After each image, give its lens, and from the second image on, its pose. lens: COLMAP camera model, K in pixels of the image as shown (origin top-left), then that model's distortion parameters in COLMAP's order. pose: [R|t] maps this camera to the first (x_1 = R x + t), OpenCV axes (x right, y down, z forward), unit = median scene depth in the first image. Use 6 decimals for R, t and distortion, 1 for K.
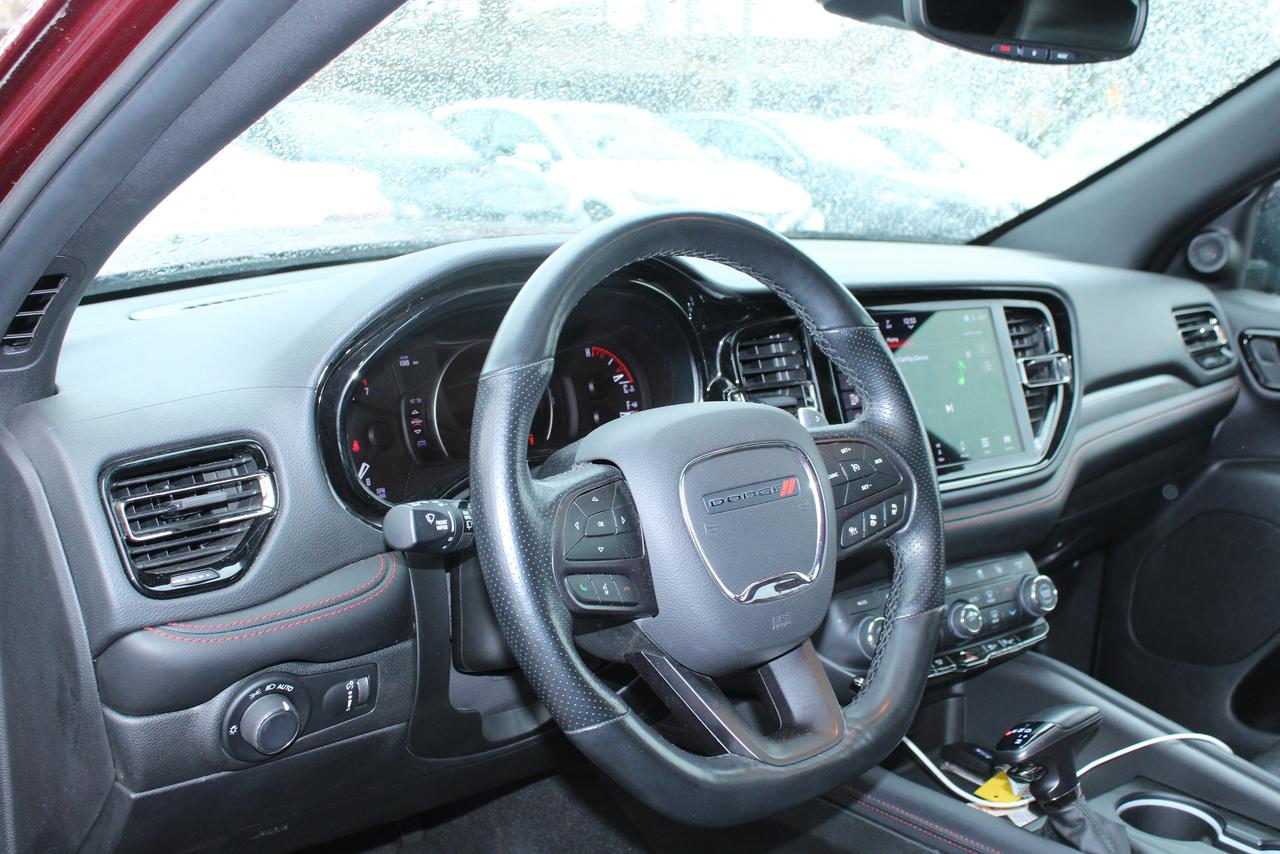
lens RADIAL K [[1490.8, 0, 639.6], [0, 1490.8, 410.3], [0, 0, 1]] dist [-0.110248, 0.172967]
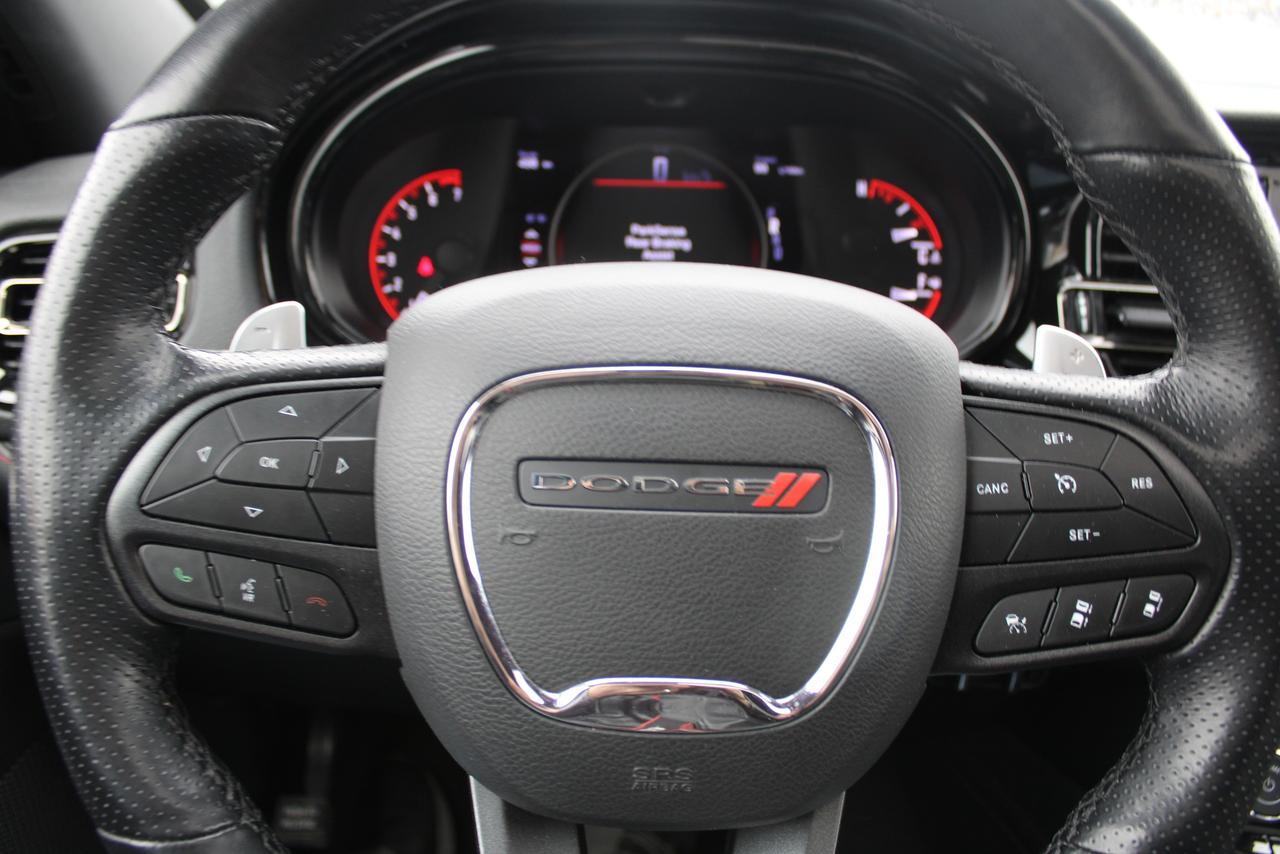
lens RADIAL K [[1054.1, 0, 640.0], [0, 1054.1, 427.0], [0, 0, 1]] dist [-0.077980, 0.001673]
pose [[0.736781, 0.240897, -0.631761, 0.199697], [-0.144138, 0.968859, 0.201337, -0.015999], [0.660589, -0.057280, 0.748560, 0.585241]]
